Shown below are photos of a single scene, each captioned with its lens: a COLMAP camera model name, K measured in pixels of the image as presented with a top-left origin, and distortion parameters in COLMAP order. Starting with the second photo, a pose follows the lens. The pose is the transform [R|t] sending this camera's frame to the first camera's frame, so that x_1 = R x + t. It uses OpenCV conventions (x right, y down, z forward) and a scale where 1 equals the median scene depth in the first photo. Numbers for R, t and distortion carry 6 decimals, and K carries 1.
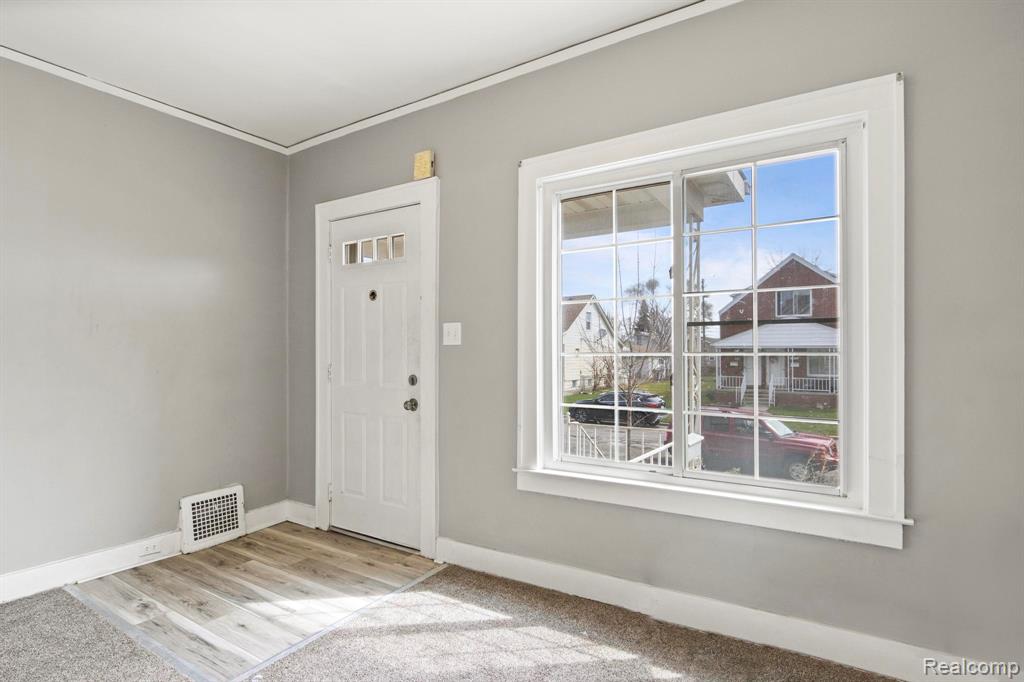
lens RADIAL K [[515.0, 0, 525.1], [0, 515.0, 351.1], [0, 0, 1]] dist [-0.011806, 0.000008]
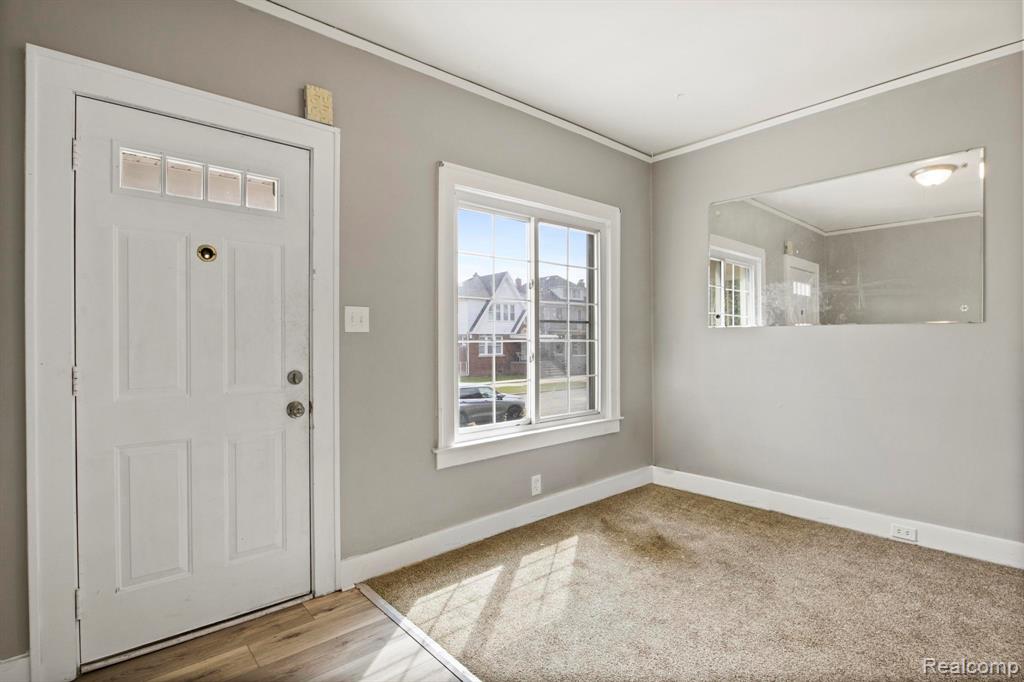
lens RADIAL K [[513.8, 0, 500.2], [0, 513.8, 337.3], [0, 0, 1]] dist [-0.001705, -0.000079]
pose [[0.302541, -0.001941, 0.953134, -0.889739], [-0.005132, 0.999980, 0.003665, -0.007331], [-0.953123, -0.006001, 0.302525, 0.502581]]
